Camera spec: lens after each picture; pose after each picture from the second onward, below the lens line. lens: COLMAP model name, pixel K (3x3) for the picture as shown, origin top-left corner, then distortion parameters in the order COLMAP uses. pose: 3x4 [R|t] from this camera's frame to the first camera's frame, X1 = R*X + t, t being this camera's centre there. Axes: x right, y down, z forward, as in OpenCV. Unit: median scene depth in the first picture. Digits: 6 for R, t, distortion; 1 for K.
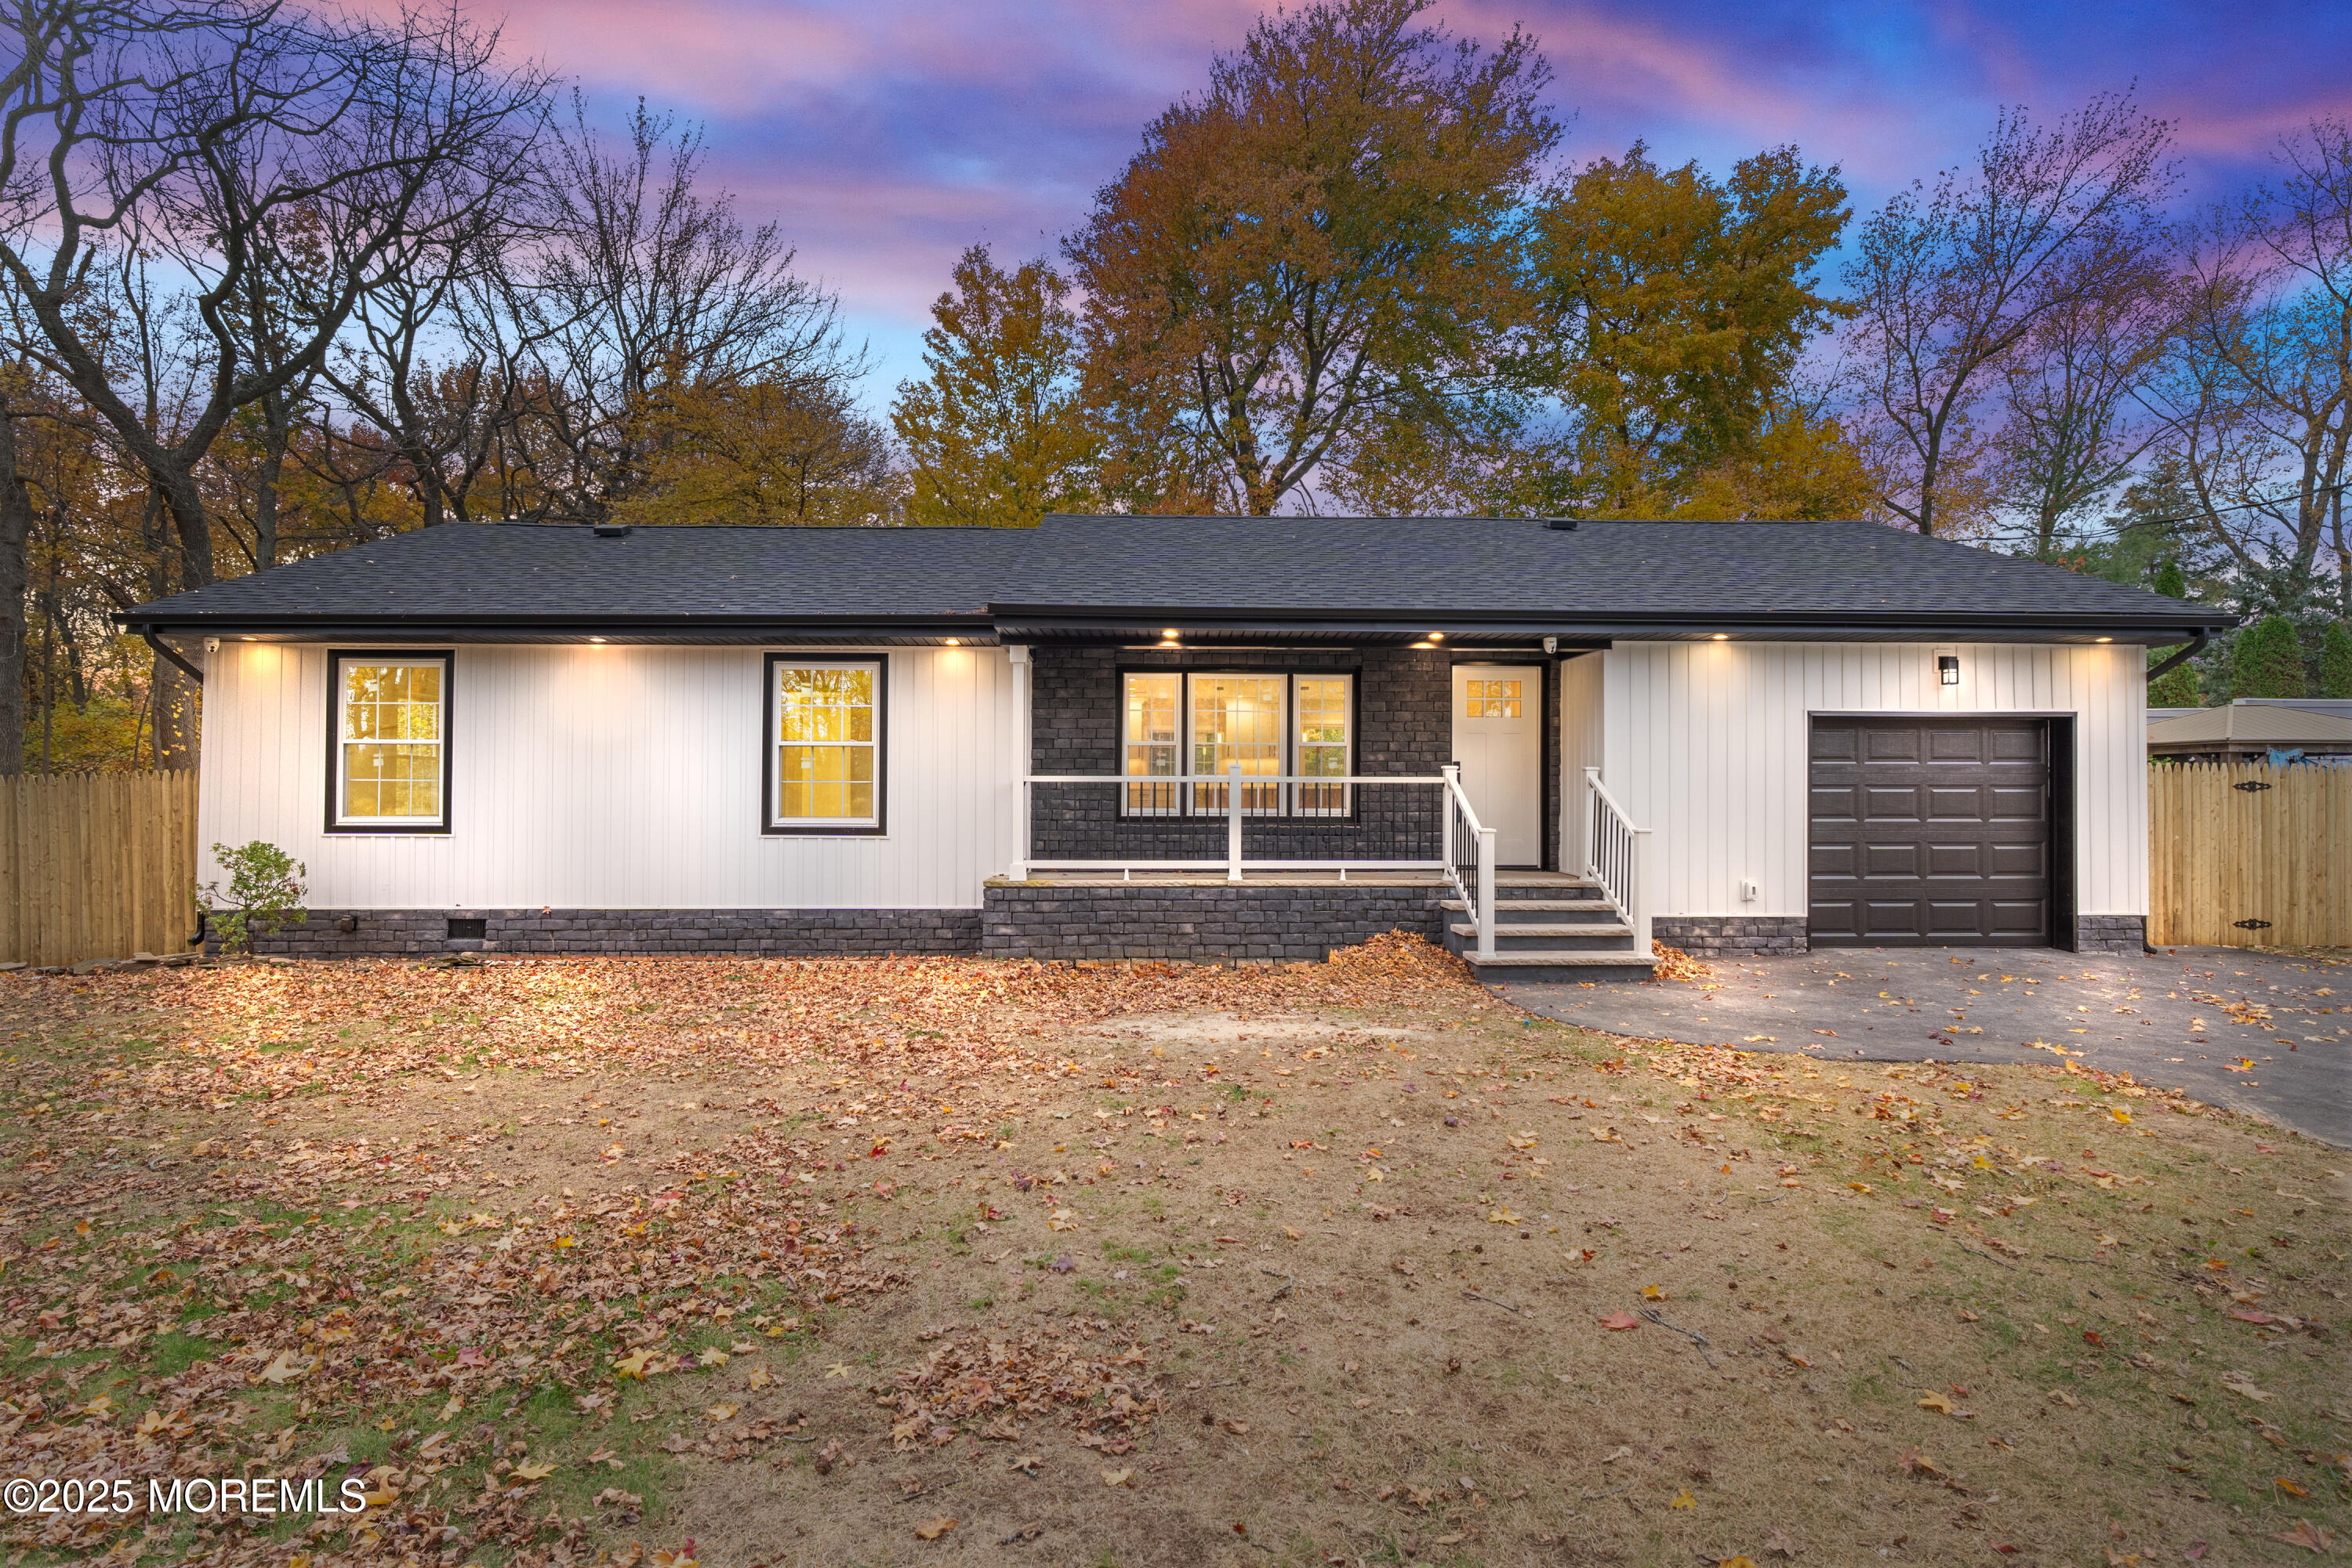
lens RADIAL K [[1155.4, 0, 1176.0], [0, 1155.4, 784.0], [0, 0, 1]] dist [0.000883, 0.000035]
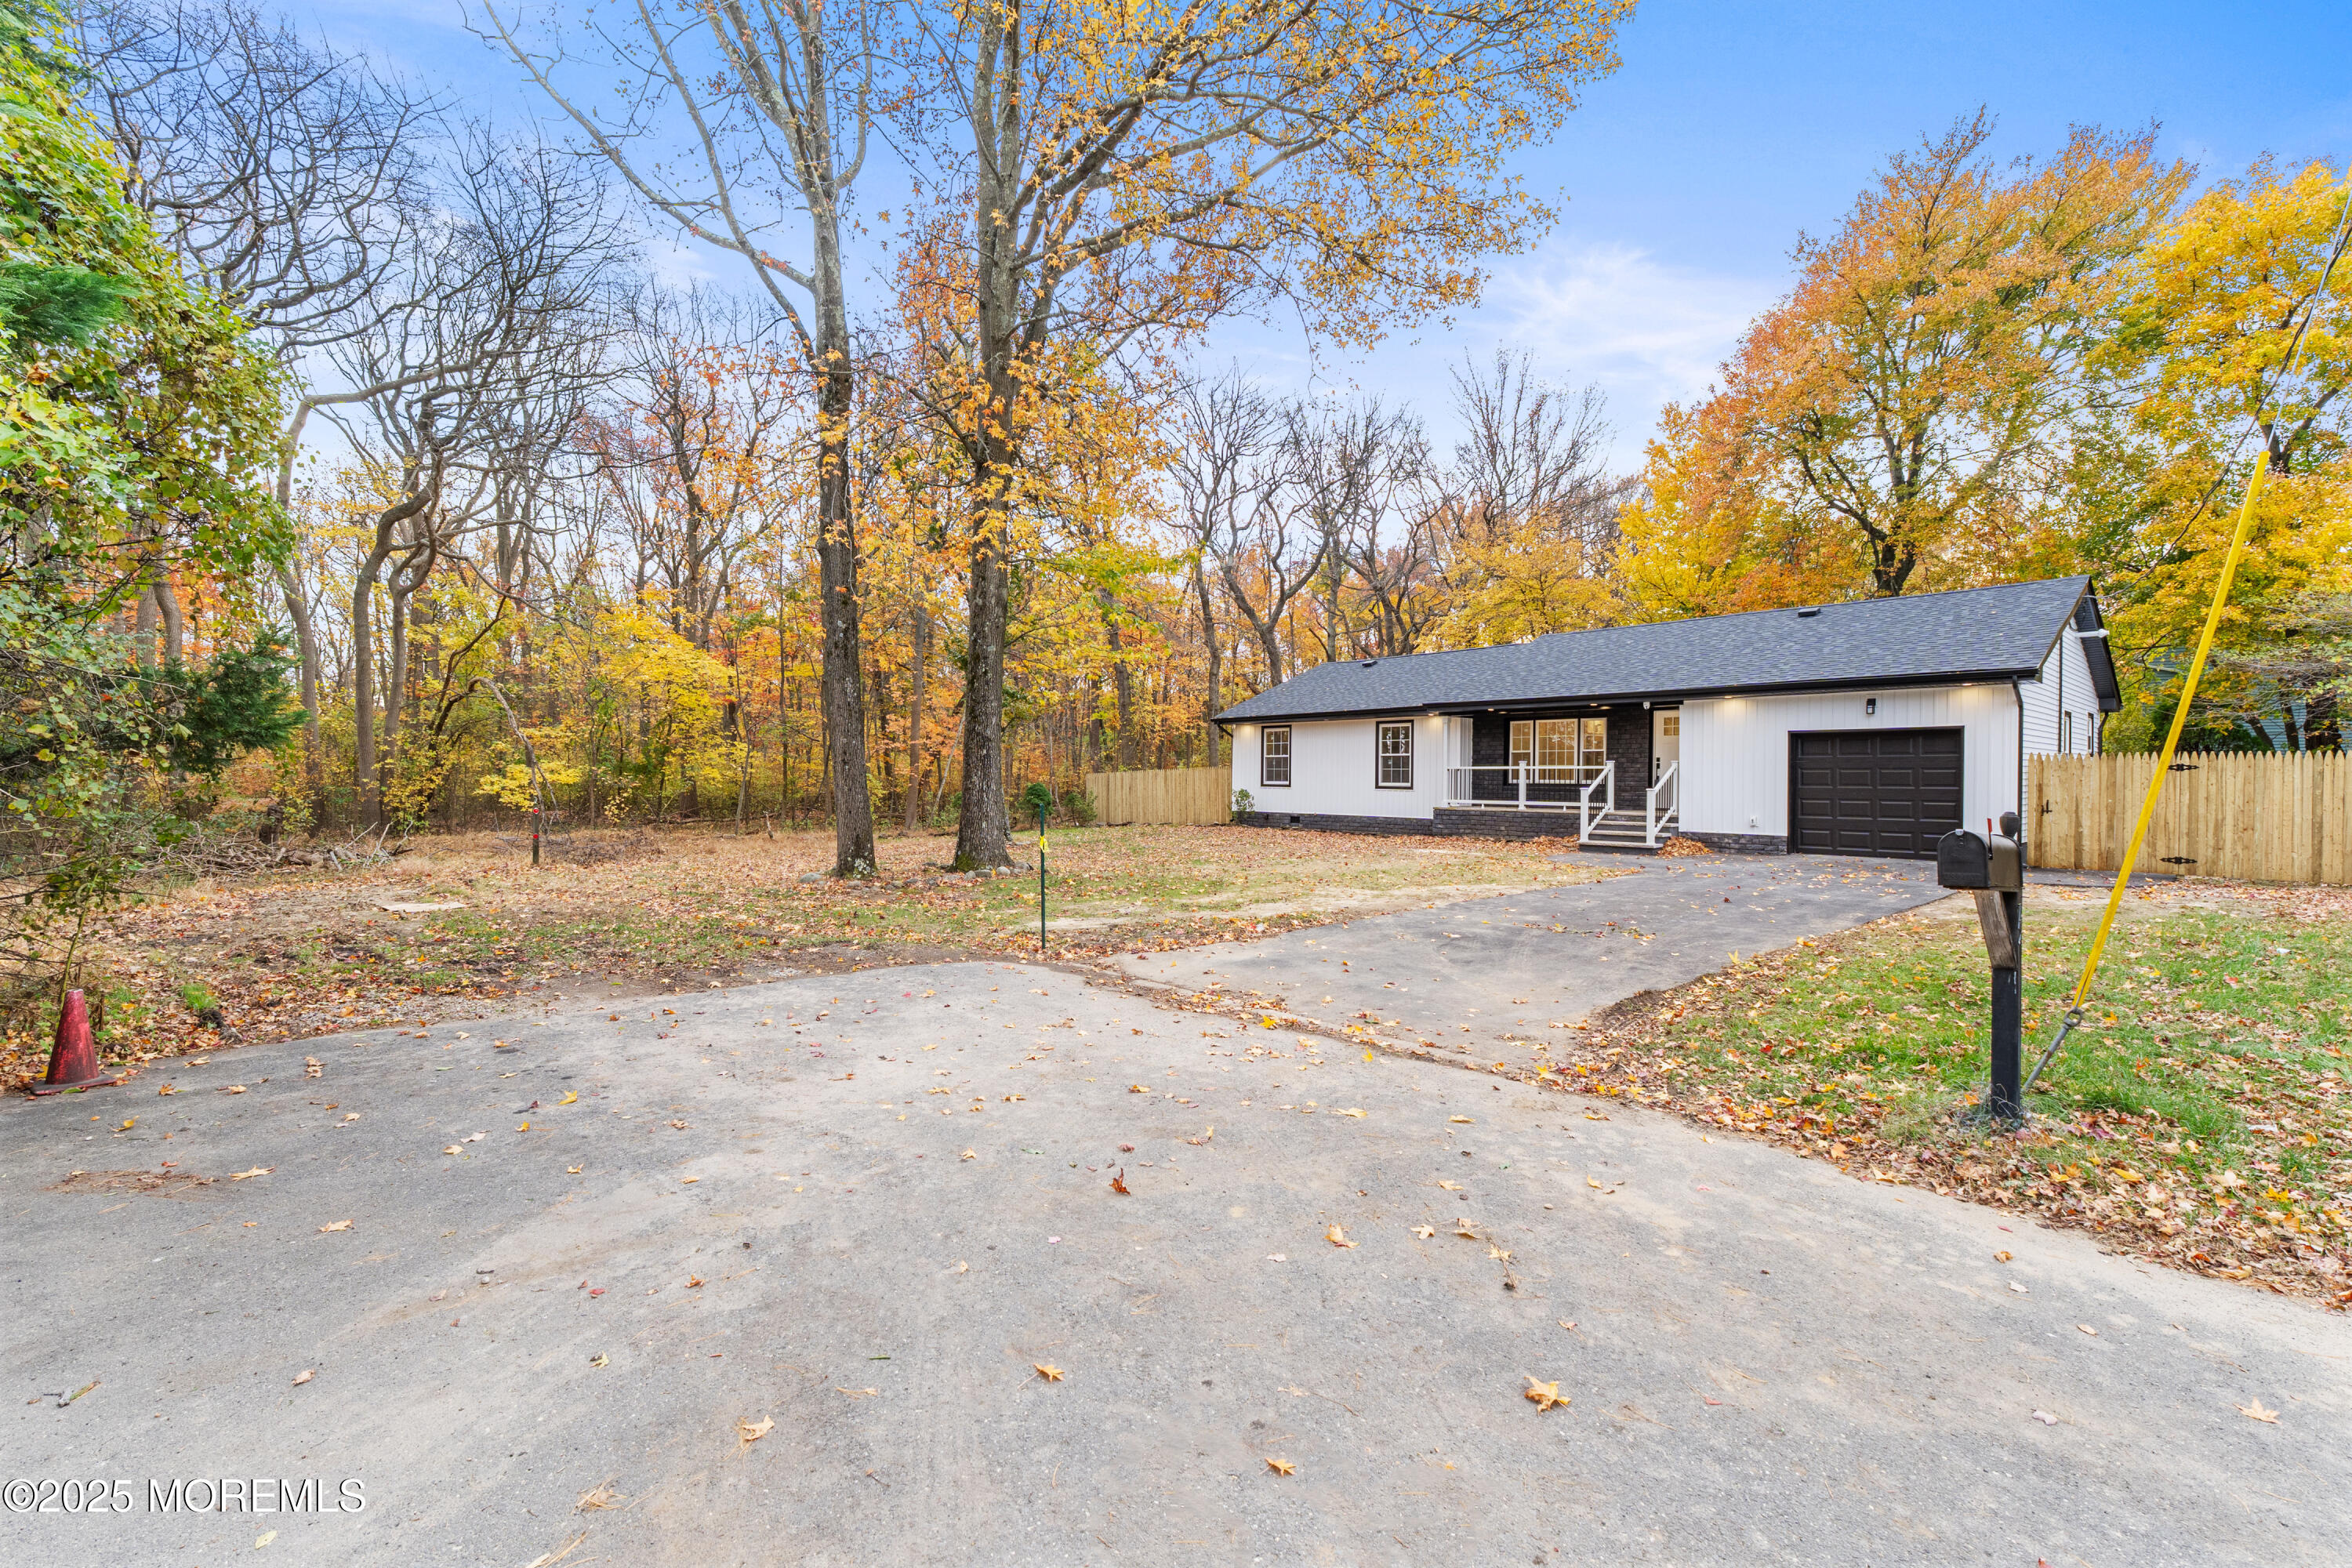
lens RADIAL K [[1009.3, 0, 1180.9], [0, 1009.3, 776.1], [0, 0, 1]] dist [-0.012050, -0.000097]
pose [[0.637828, 0.001092, -0.770178, 1.199612], [0.009316, 0.999915, 0.009133, -0.011729], [0.770123, -0.013000, 0.637763, -0.877814]]
